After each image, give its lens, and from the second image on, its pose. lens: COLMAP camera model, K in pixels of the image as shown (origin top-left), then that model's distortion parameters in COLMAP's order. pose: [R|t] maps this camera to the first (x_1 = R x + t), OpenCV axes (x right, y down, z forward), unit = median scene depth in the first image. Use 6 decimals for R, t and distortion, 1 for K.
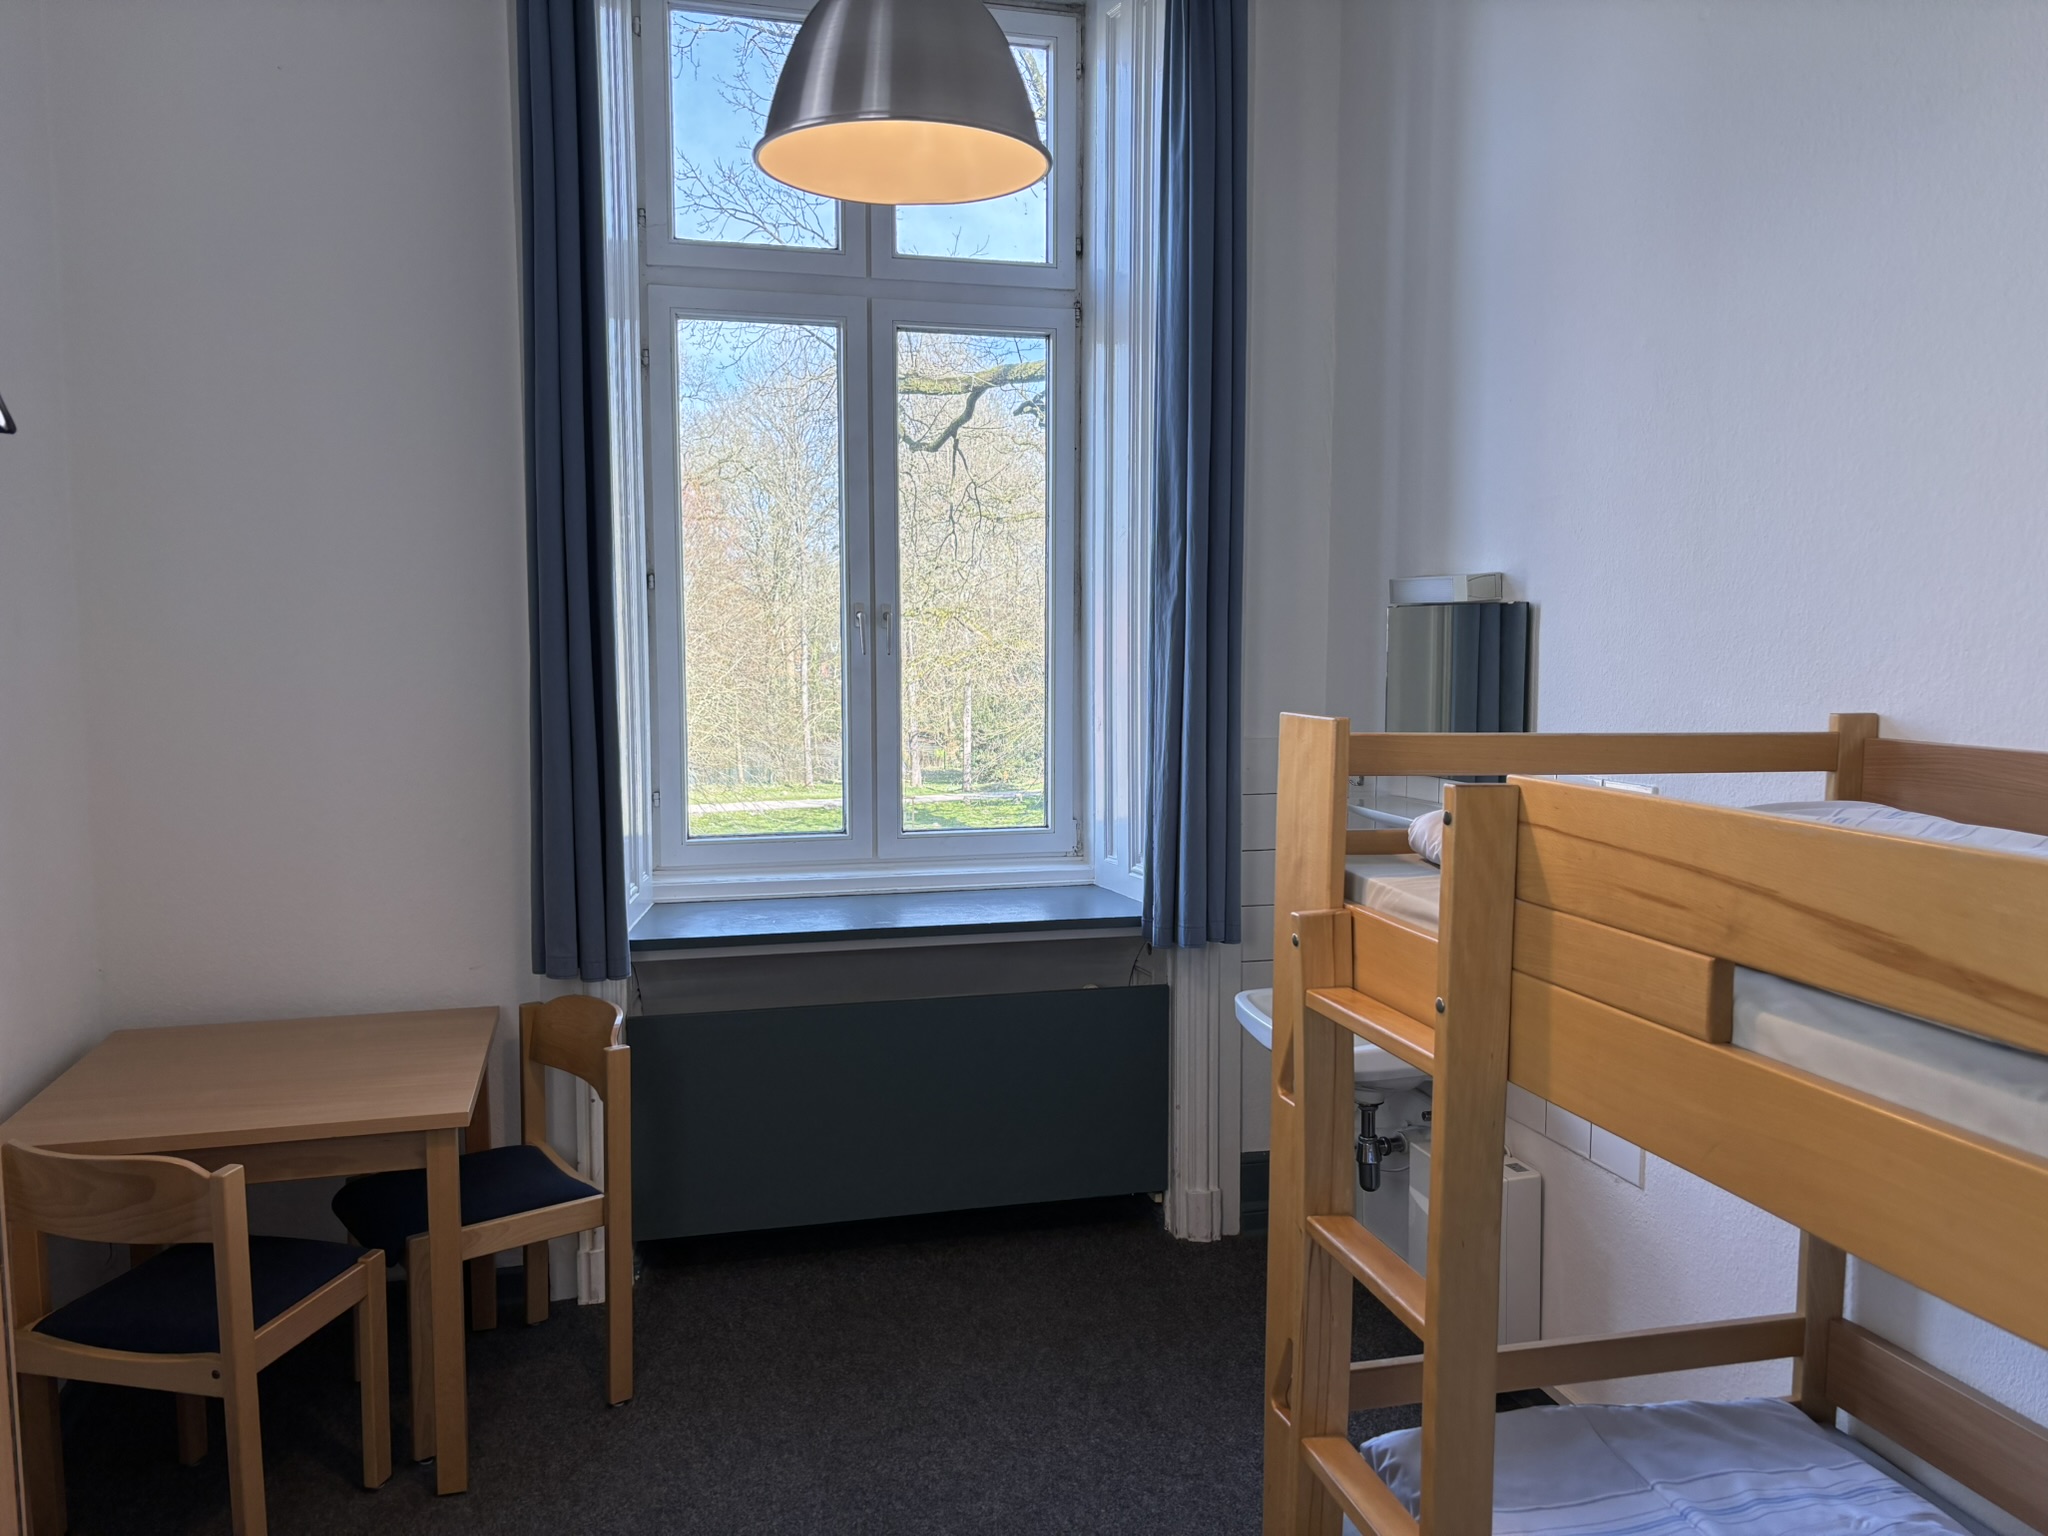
lens RADIAL K [[1540.7, 0, 1021.7], [0, 1540.7, 774.5], [0, 0, 1]] dist [0.017880, -0.001173]
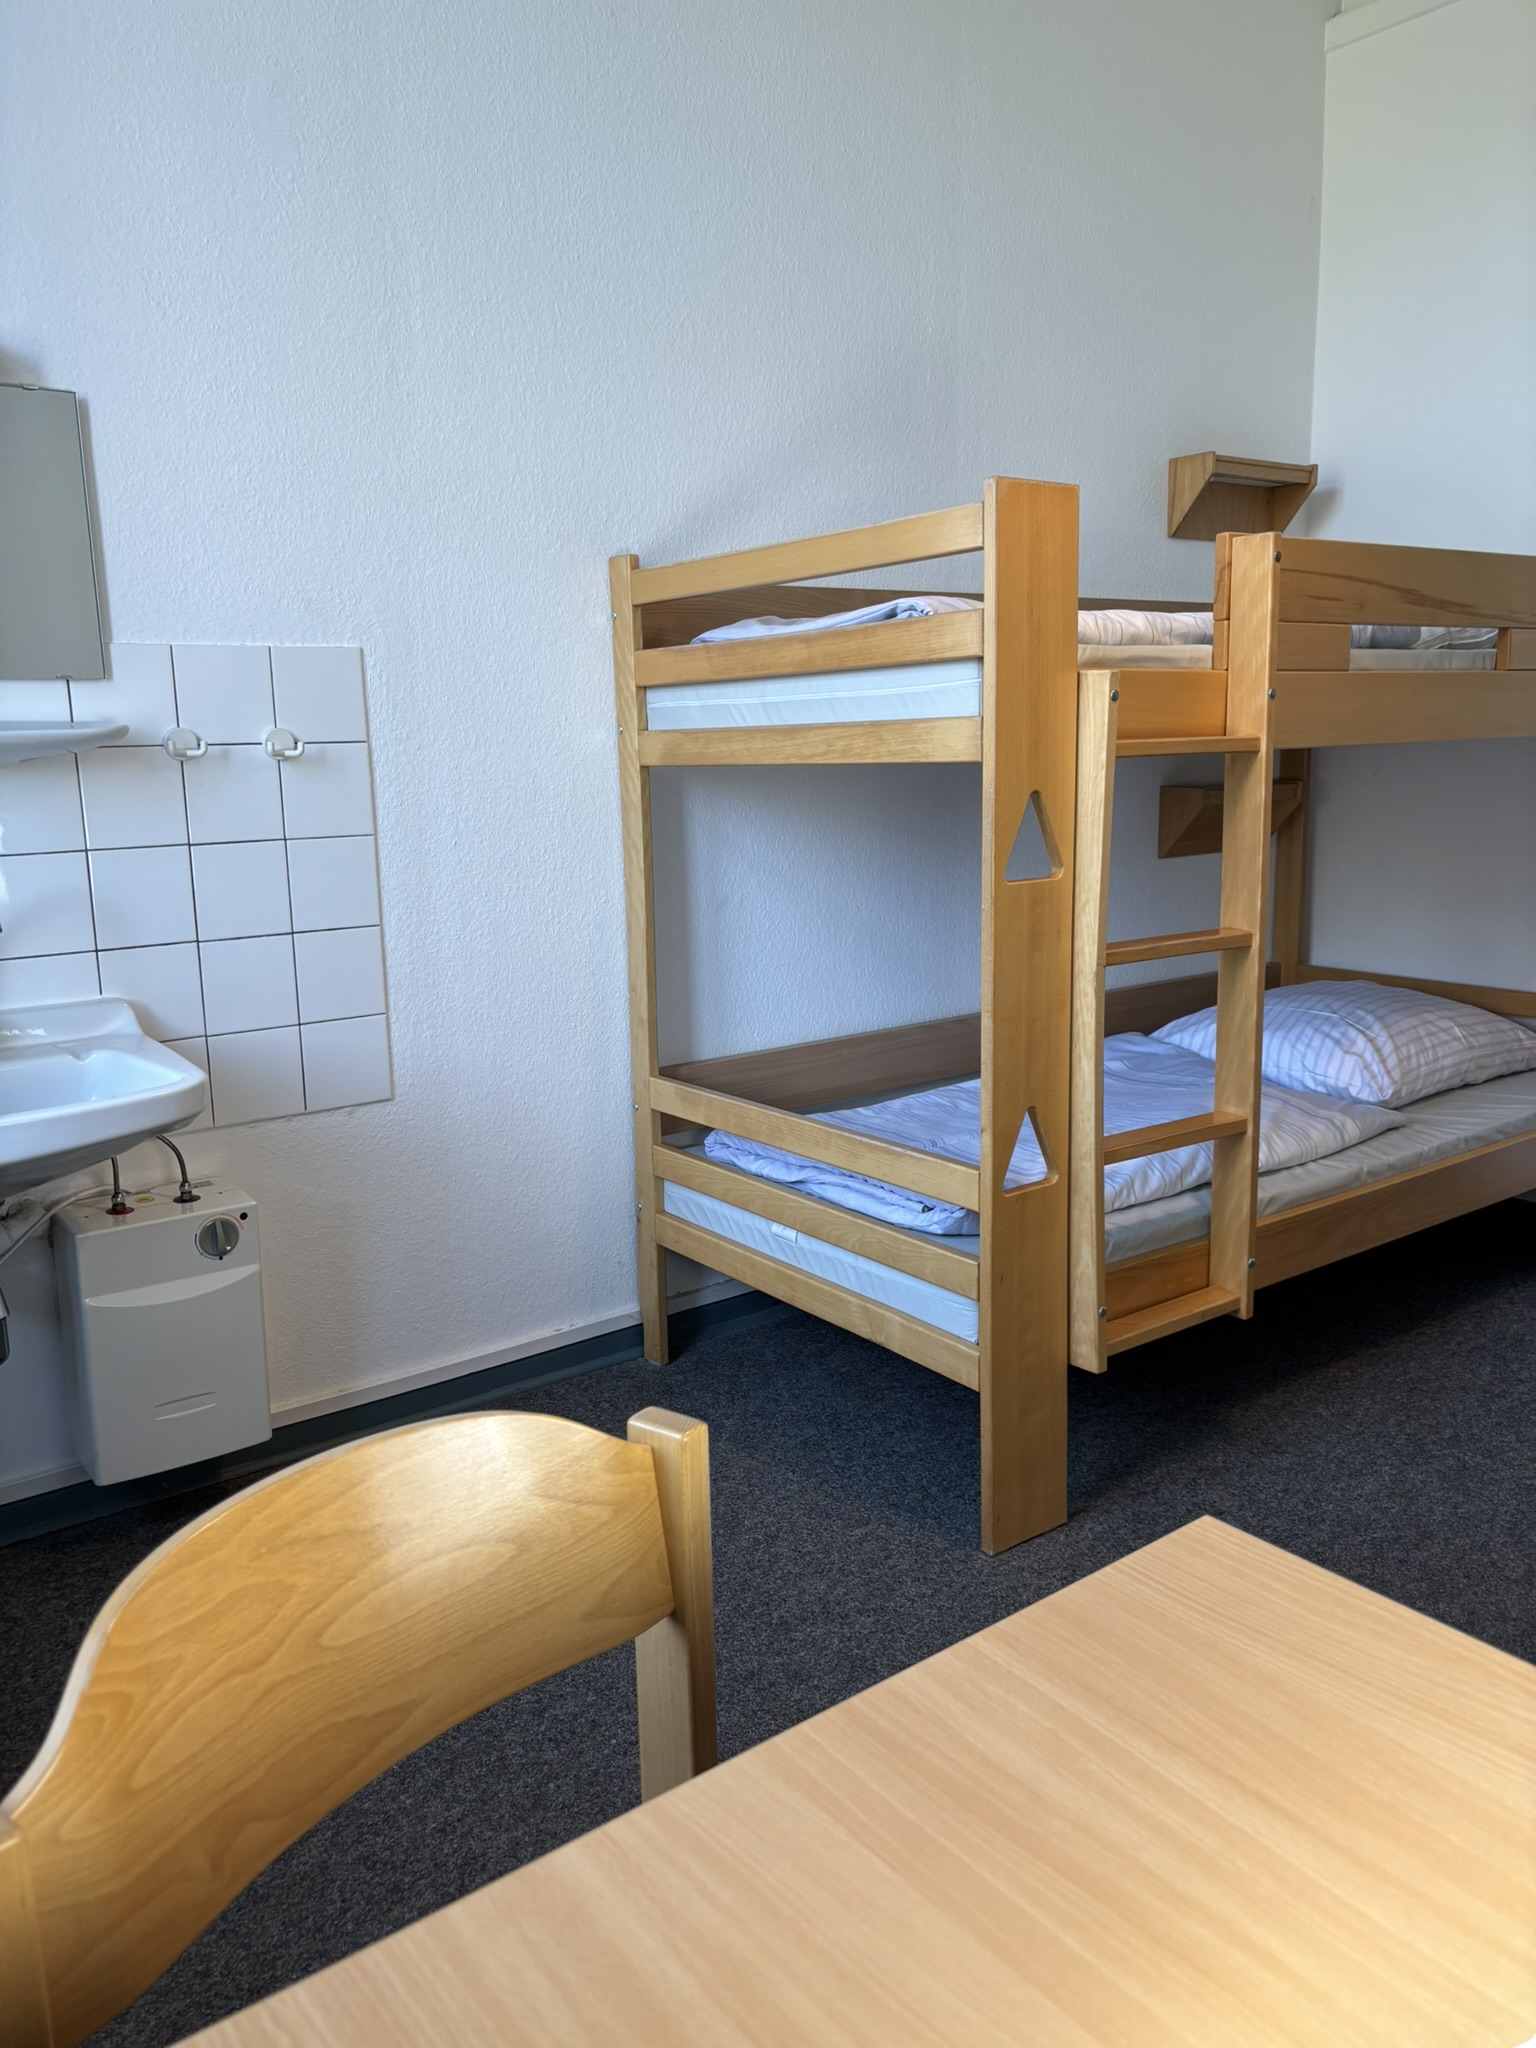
lens RADIAL K [[1540.7, 0, 768.6], [0, 1540.7, 1013.0], [0, 0, 1]] dist [0.017880, -0.001173]
pose [[-0.368798, -0.163795, 0.914964, -0.628727], [0.104629, 0.970780, 0.215960, 0.055524], [-0.923602, 0.175377, -0.340884, 1.362143]]
